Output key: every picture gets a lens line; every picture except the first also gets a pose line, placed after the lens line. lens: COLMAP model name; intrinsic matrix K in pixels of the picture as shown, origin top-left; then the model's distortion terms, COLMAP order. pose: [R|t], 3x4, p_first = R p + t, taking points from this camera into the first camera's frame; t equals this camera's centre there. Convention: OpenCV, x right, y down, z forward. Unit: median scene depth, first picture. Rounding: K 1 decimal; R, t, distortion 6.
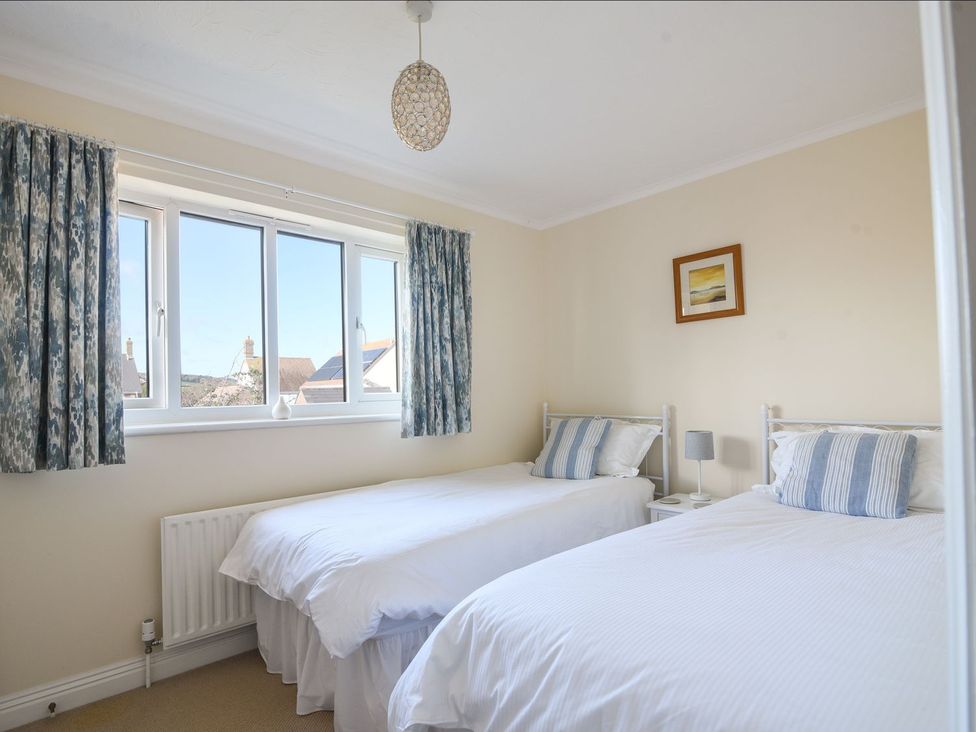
lens RADIAL K [[516.9, 0, 488.0], [0, 516.9, 366.0], [0, 0, 1]] dist [-0.015889, -0.000050]
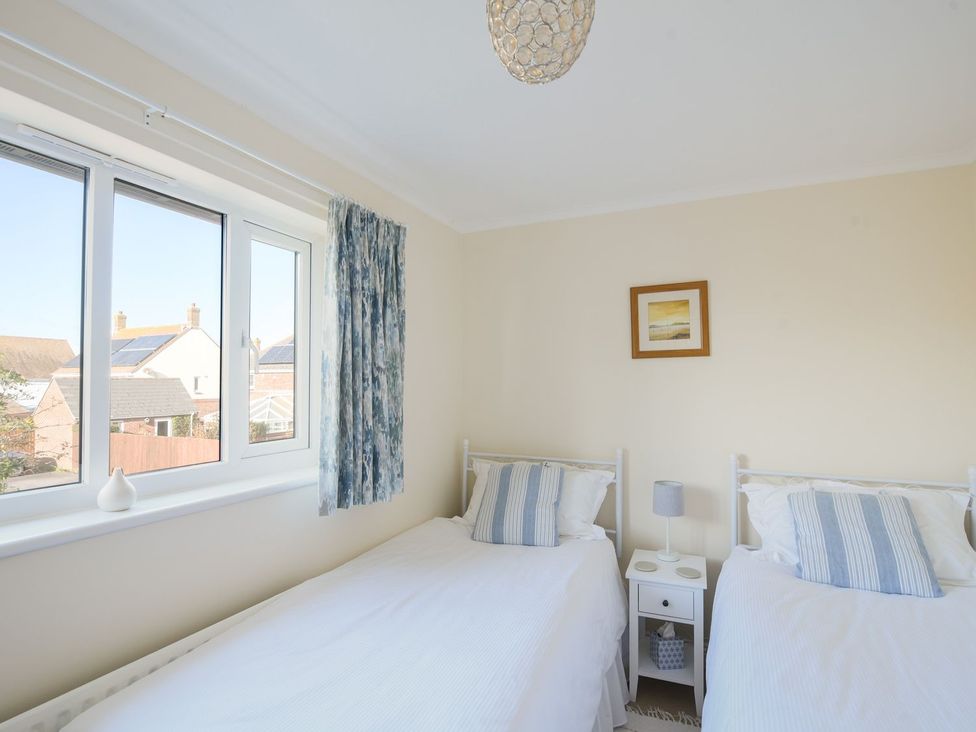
lens RADIAL K [[494.8, 0, 491.6], [0, 494.8, 360.5], [0, 0, 1]] dist [-0.016828, 0.000023]
pose [[0.922263, 0.039605, 0.384528, -0.205643], [-0.039035, 0.999195, -0.009291, -0.063888], [-0.384586, -0.006442, 0.923067, 0.302204]]
